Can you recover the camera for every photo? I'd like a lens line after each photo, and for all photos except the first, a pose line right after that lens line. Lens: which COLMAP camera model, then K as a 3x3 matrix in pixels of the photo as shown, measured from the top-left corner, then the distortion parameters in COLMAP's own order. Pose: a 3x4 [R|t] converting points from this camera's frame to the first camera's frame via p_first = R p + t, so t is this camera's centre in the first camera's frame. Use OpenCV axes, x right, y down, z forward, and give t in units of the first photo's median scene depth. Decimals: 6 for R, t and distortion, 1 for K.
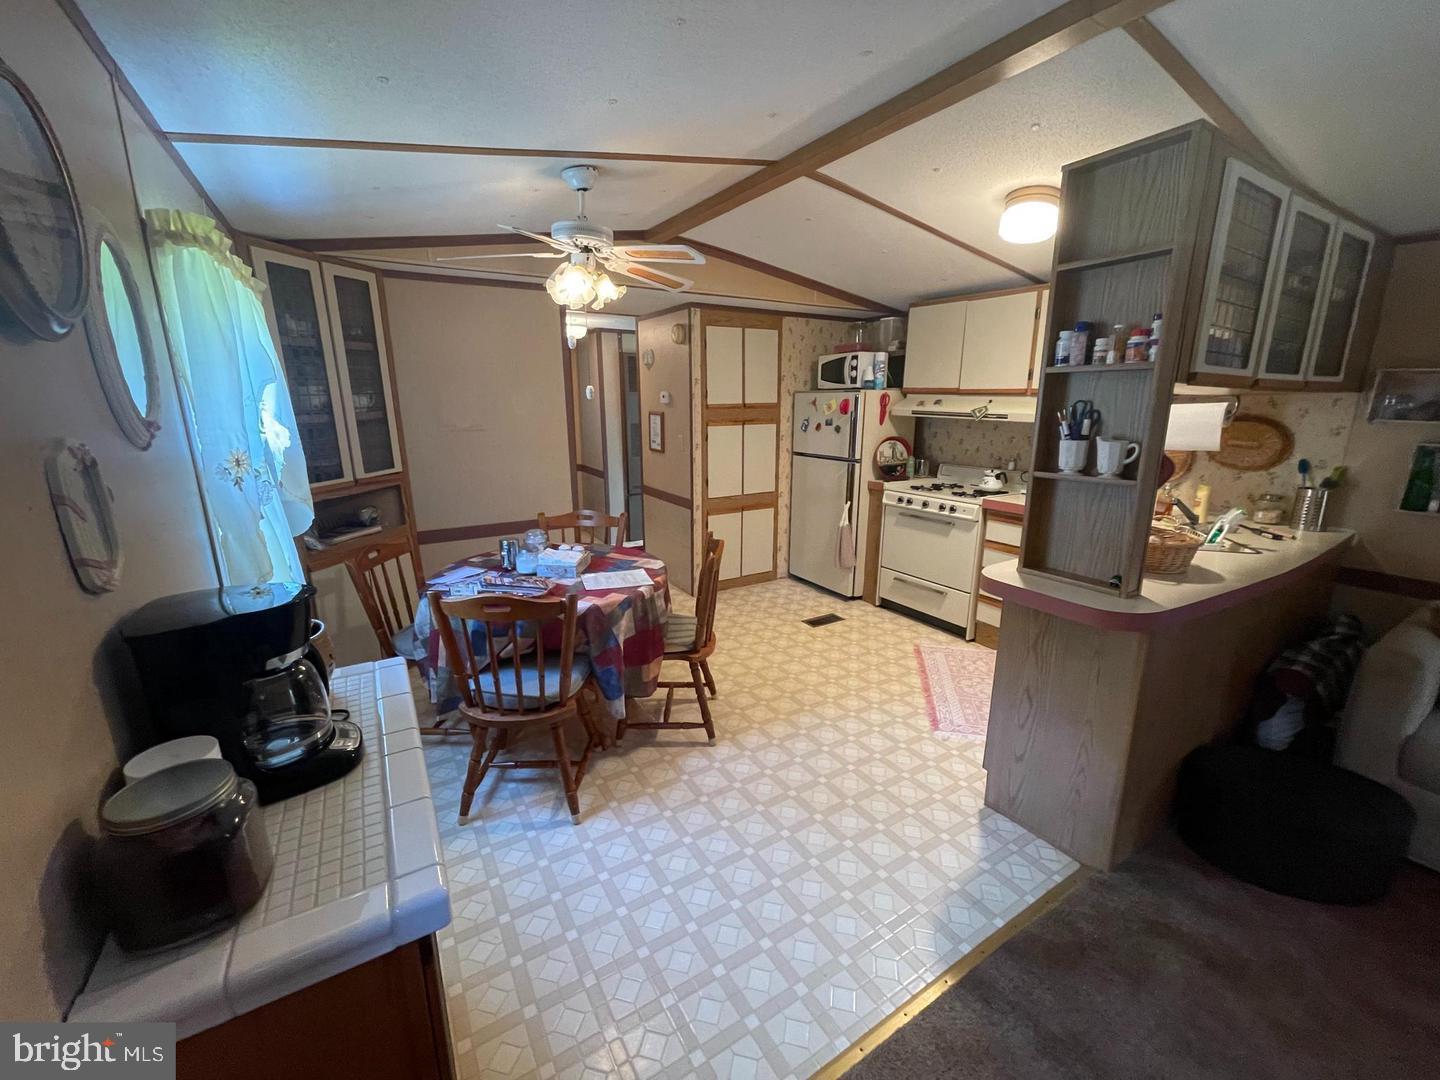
lens RADIAL K [[578.2, 0, 720.0], [0, 578.2, 540.0], [0, 0, 1]] dist [0.000064, 0.000397]
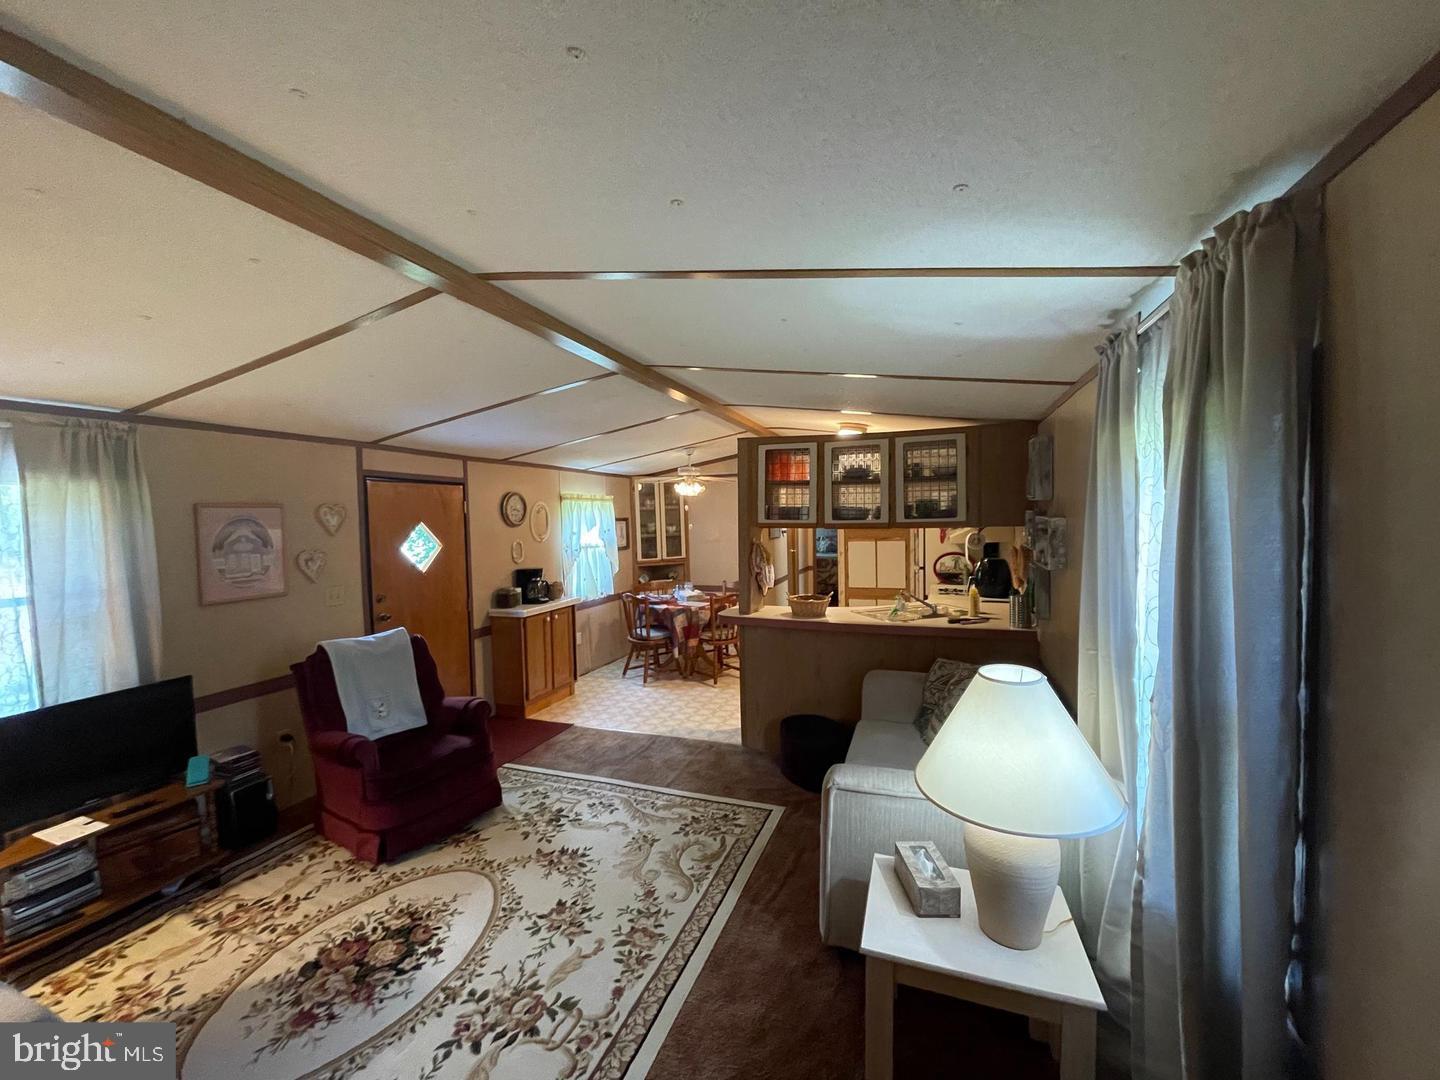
lens RADIAL K [[578.2, 0, 720.0], [0, 578.2, 540.0], [0, 0, 1]] dist [0.000064, 0.000397]
pose [[0.615632, 0.019882, -0.787783, 1.024758], [-0.167532, 0.980131, -0.106186, 0.026608], [0.770019, 0.197350, 0.606731, -0.238524]]
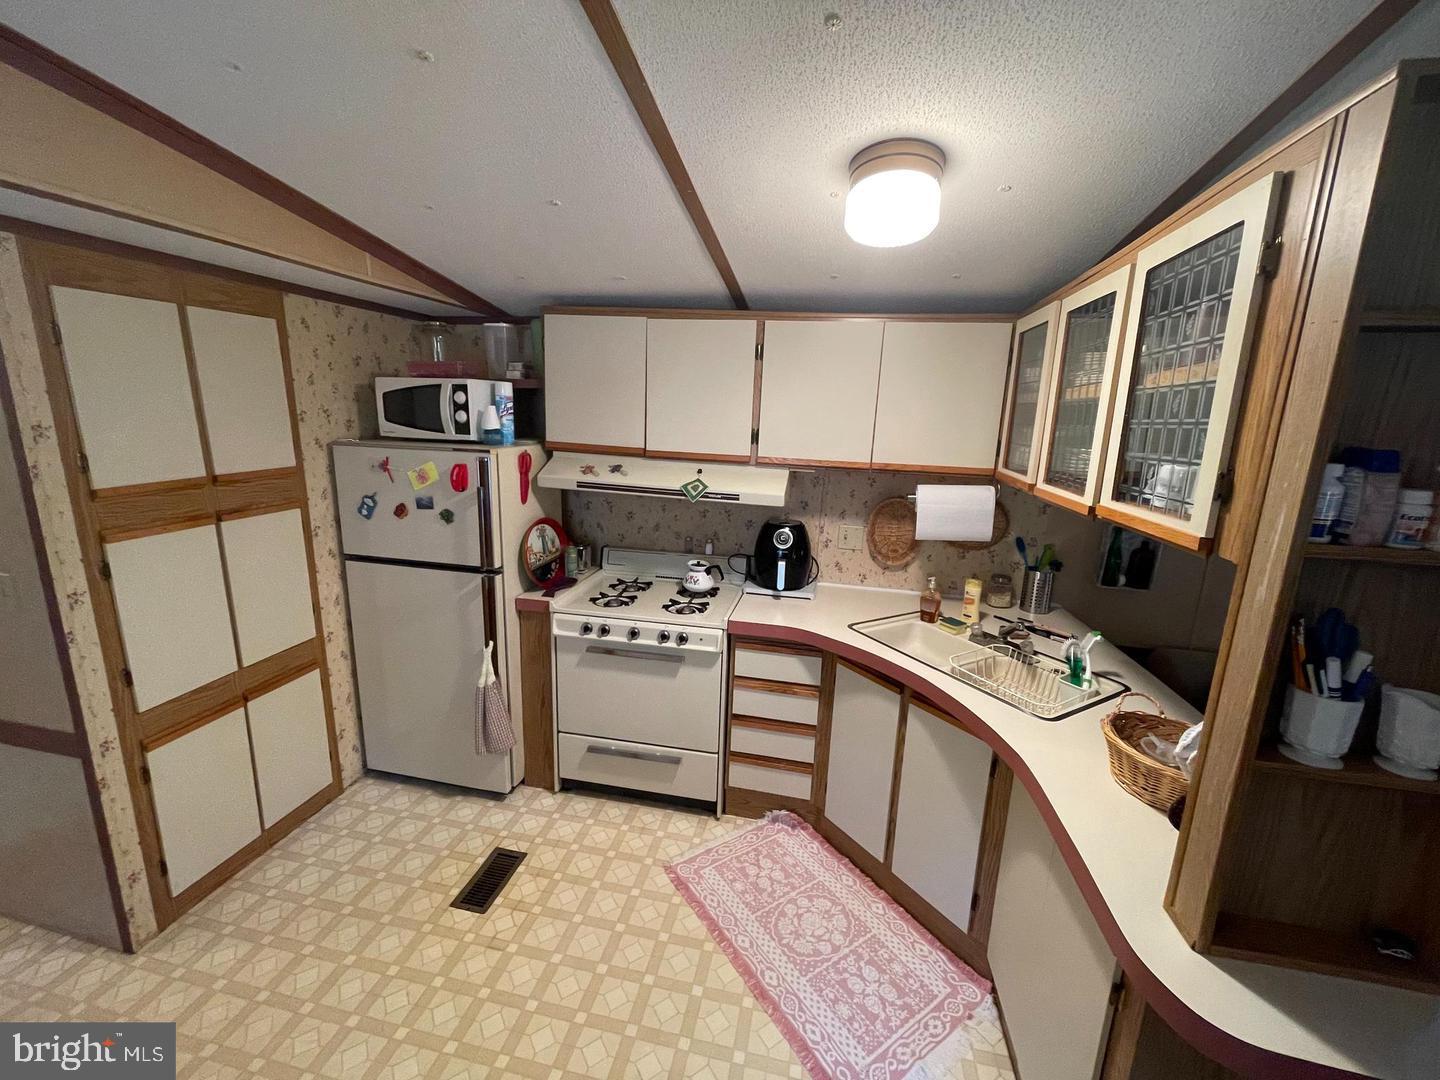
lens RADIAL K [[578.2, 0, 720.0], [0, 578.2, 540.0], [0, 0, 1]] dist [0.000064, 0.000397]
pose [[0.683274, -0.136306, 0.717327, -0.017311], [0.138784, 0.988756, 0.055686, -0.165011], [-0.716851, 0.061505, 0.694508, 0.435241]]
